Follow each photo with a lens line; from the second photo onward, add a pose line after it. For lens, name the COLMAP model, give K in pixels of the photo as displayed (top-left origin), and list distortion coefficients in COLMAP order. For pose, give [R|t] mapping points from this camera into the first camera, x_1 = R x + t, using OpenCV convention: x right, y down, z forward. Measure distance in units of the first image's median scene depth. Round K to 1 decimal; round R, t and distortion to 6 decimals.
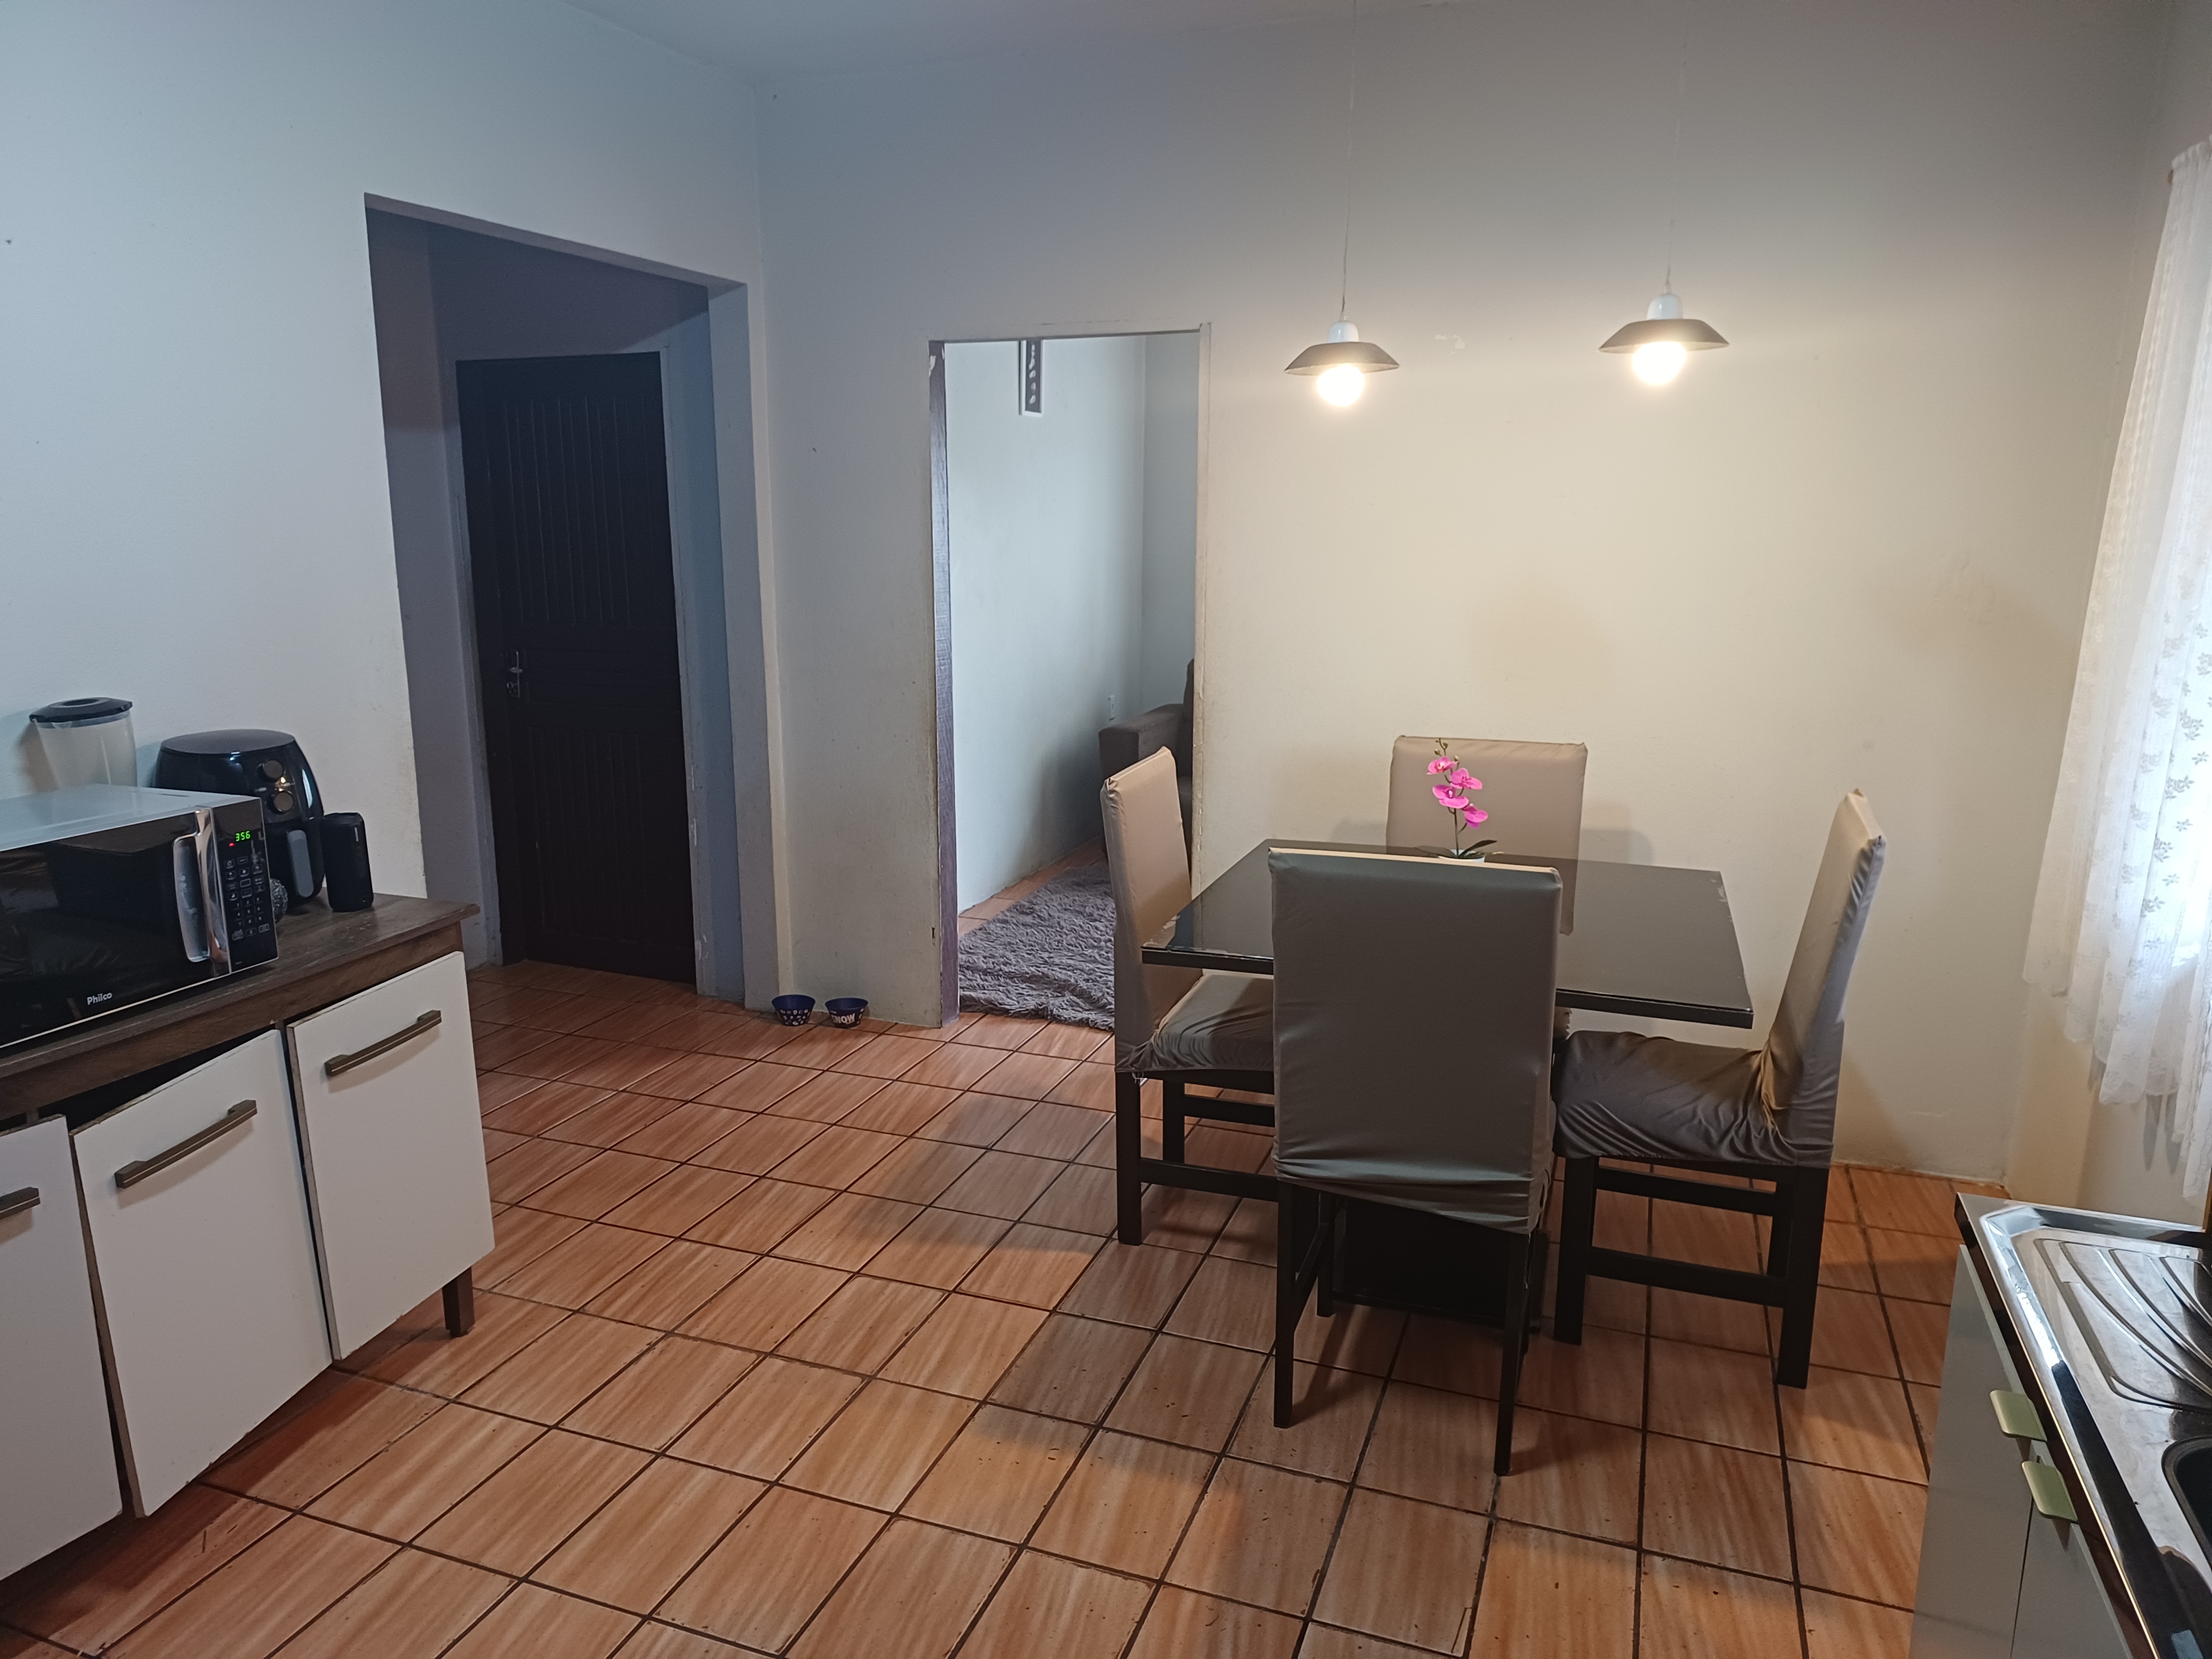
lens RADIAL K [[1490.8, 0, 1108.1], [0, 1490.8, 817.3], [0, 0, 1]] dist [0.109327, -0.174215]
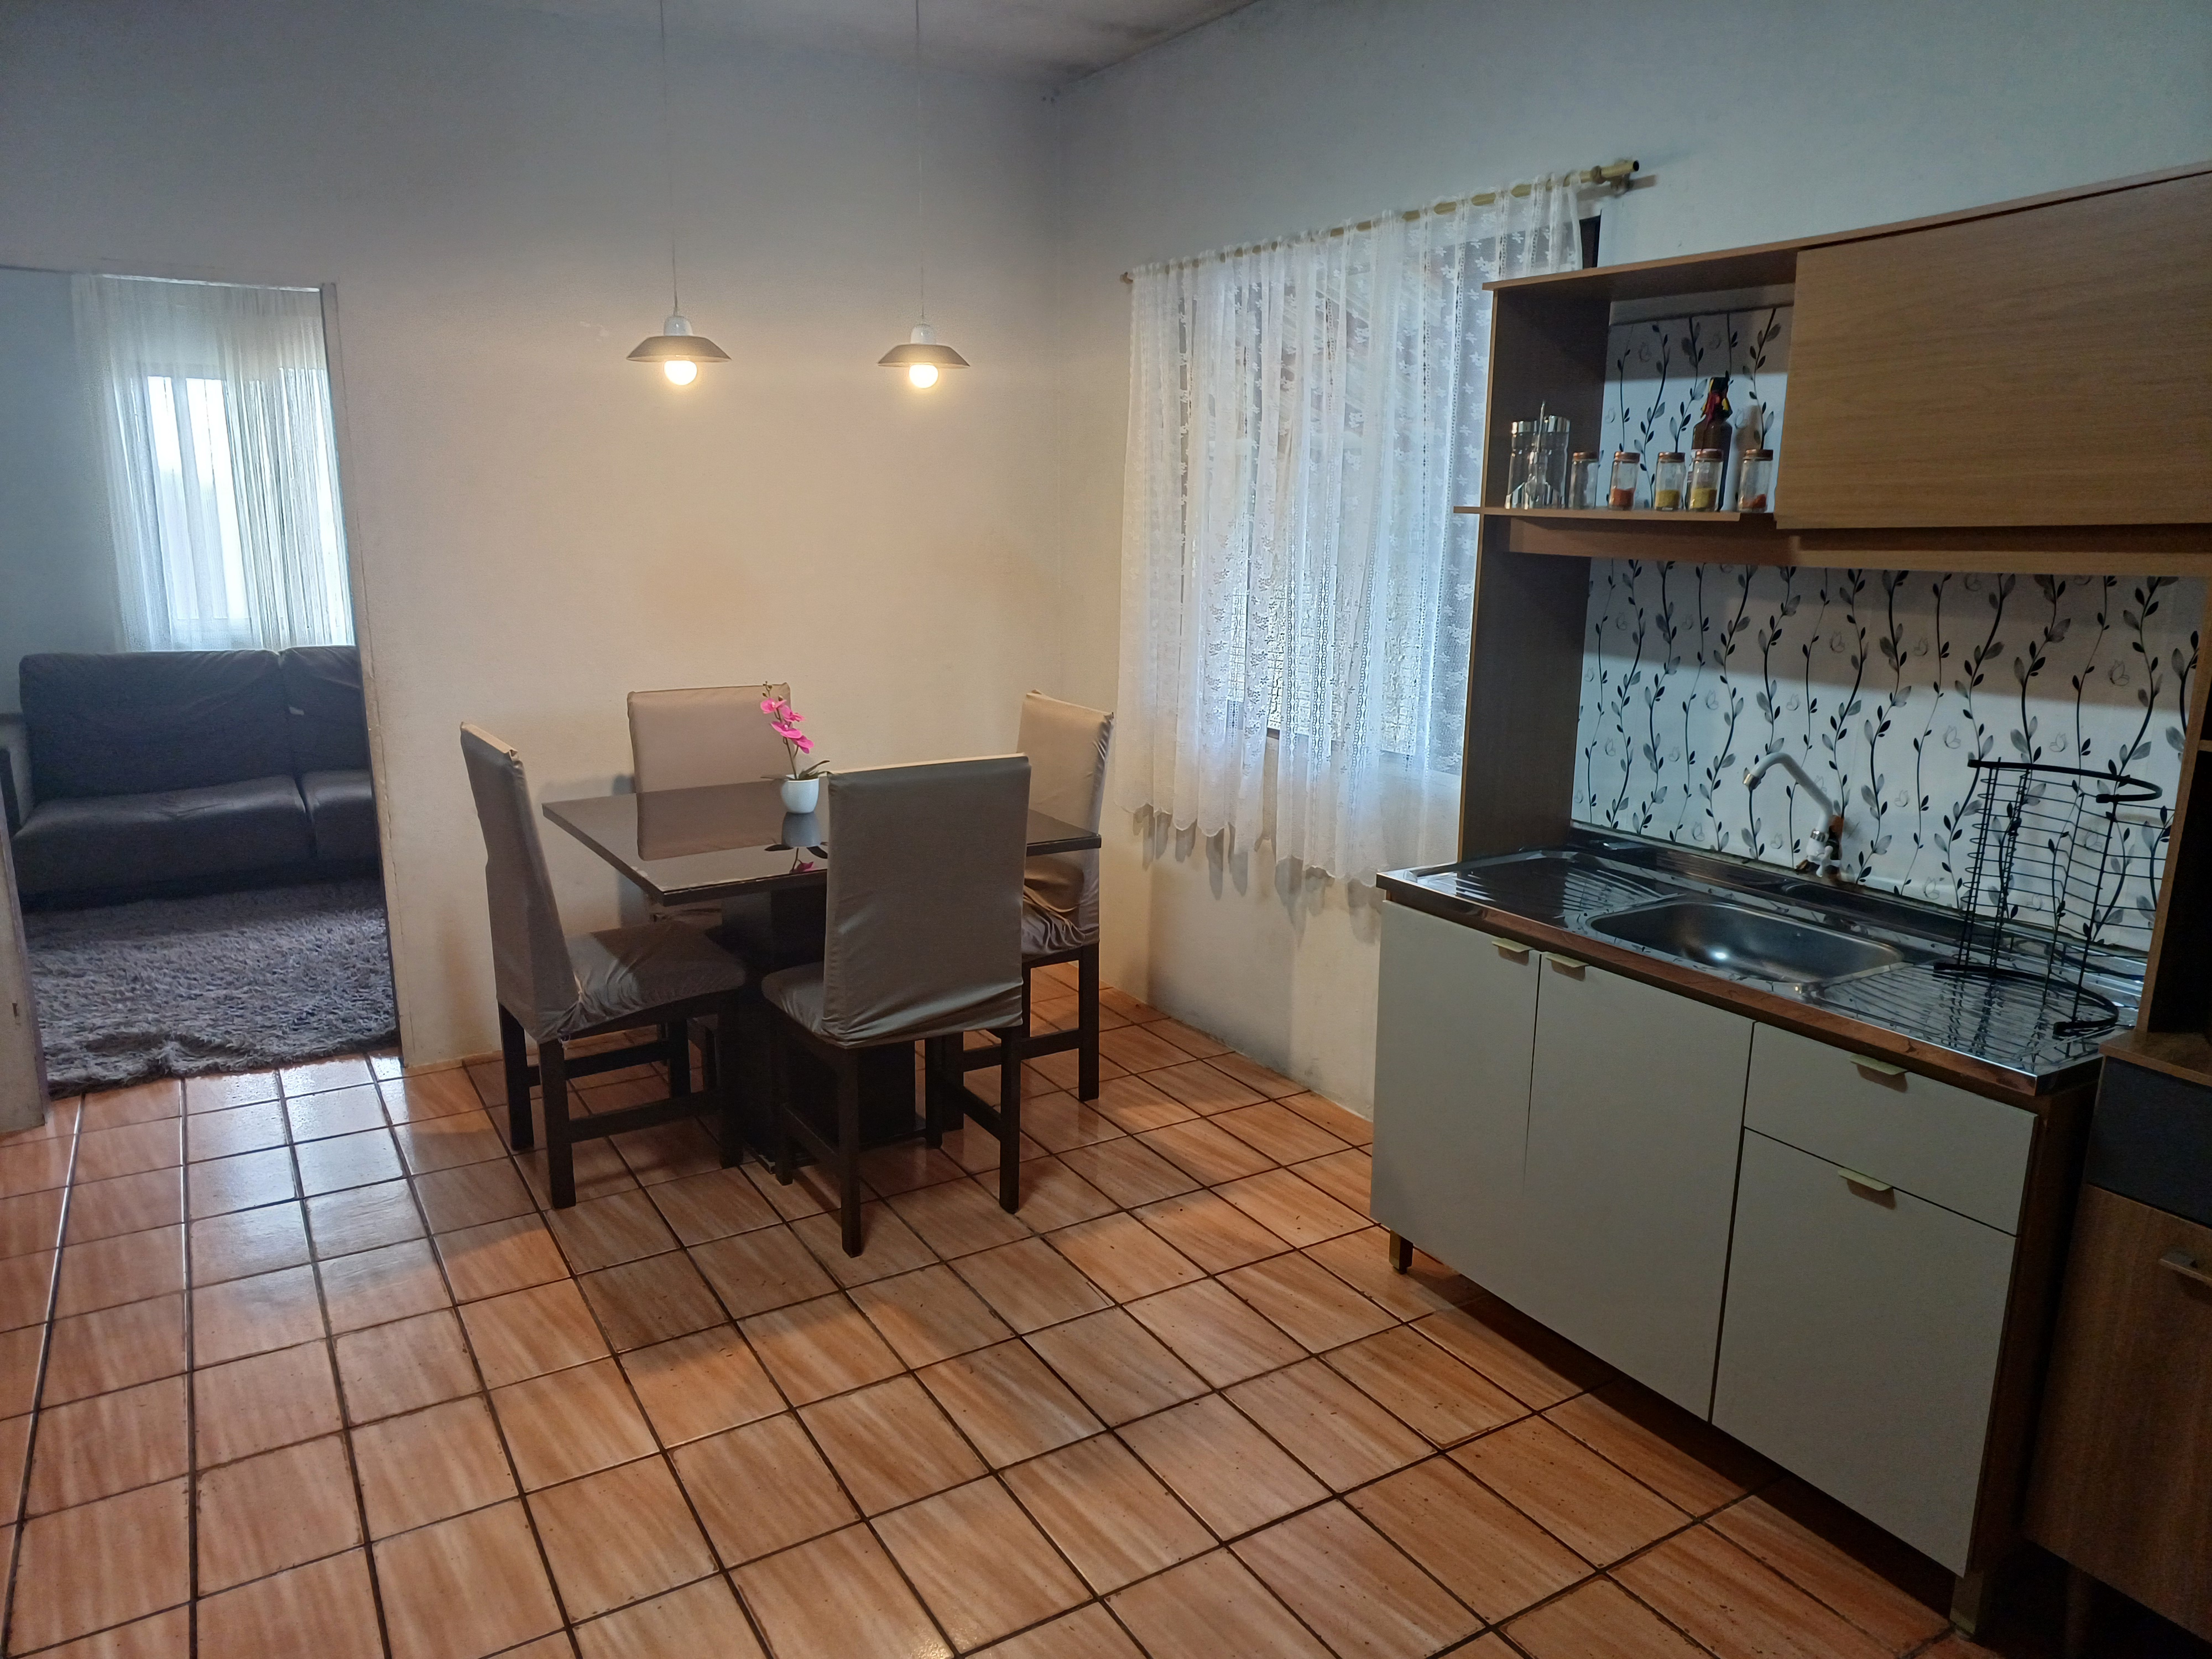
lens RADIAL K [[1479.3, 0, 1106.0], [0, 1479.3, 829.5], [0, 0, 1]] dist [0.050028, -0.044096]
pose [[0.615040, -0.164337, 0.771181, -0.598232], [0.146400, 0.984834, 0.093109, -0.008204], [-0.774786, 0.055635, 0.629771, 0.087752]]
